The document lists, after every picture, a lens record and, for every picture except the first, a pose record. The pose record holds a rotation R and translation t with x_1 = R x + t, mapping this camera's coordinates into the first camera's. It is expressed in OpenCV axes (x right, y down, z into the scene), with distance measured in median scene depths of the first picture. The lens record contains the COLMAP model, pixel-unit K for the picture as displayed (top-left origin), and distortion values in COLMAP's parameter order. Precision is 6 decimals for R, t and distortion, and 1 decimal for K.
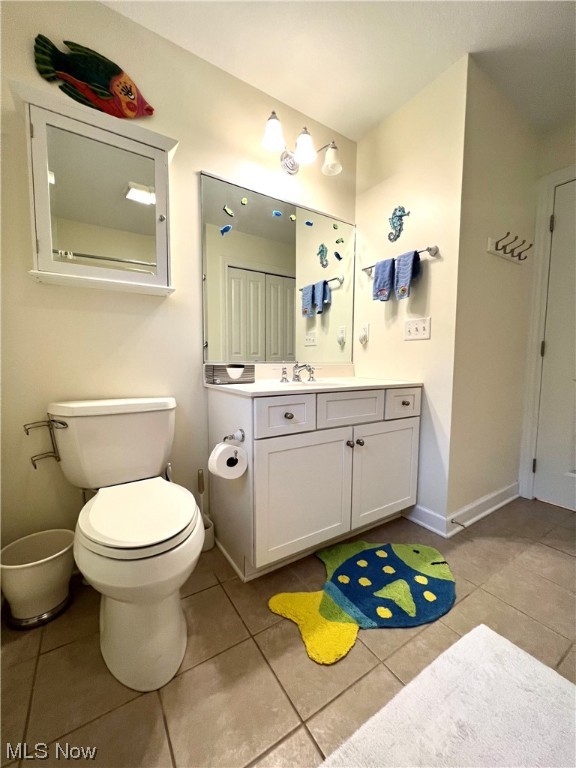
lens RADIAL K [[307.1, 0, 286.8], [0, 307.1, 384.3], [0, 0, 1]] dist [-0.001785, 0.000369]
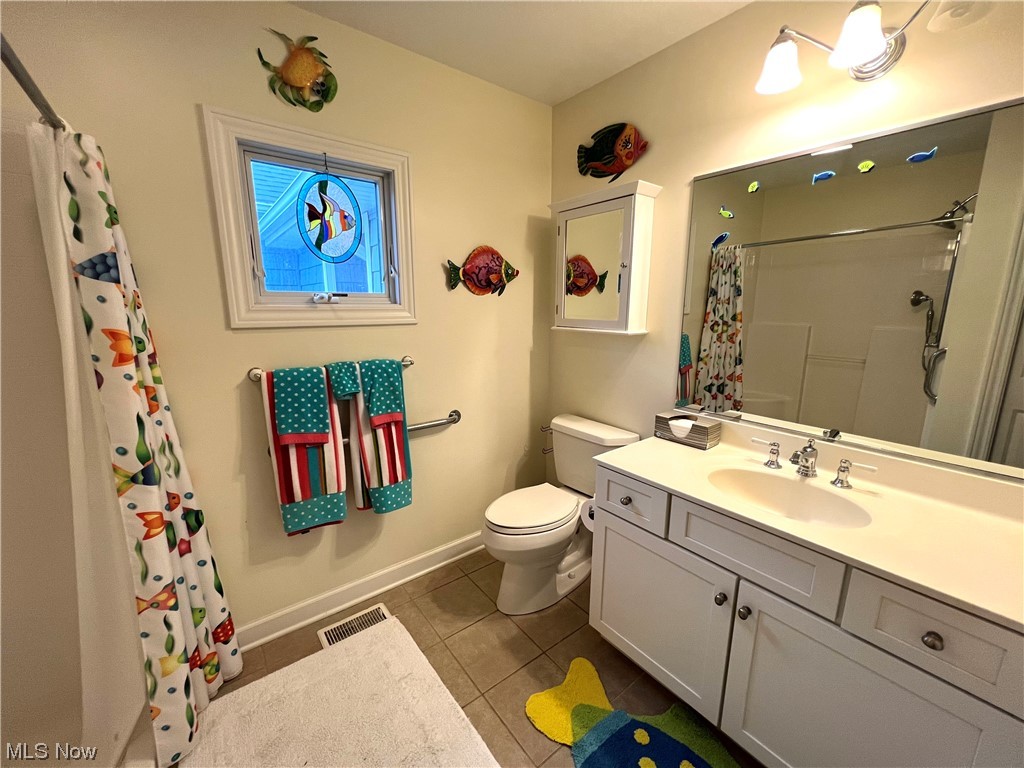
lens RADIAL K [[409.5, 0, 511.5], [0, 409.5, 382.9], [0, 0, 1]] dist [-0.001785, 0.000369]
pose [[0.080015, 0.187121, -0.979073, 1.046072], [-0.073341, 0.980665, 0.181432, -0.406571], [0.994092, 0.057289, 0.092191, 0.567442]]
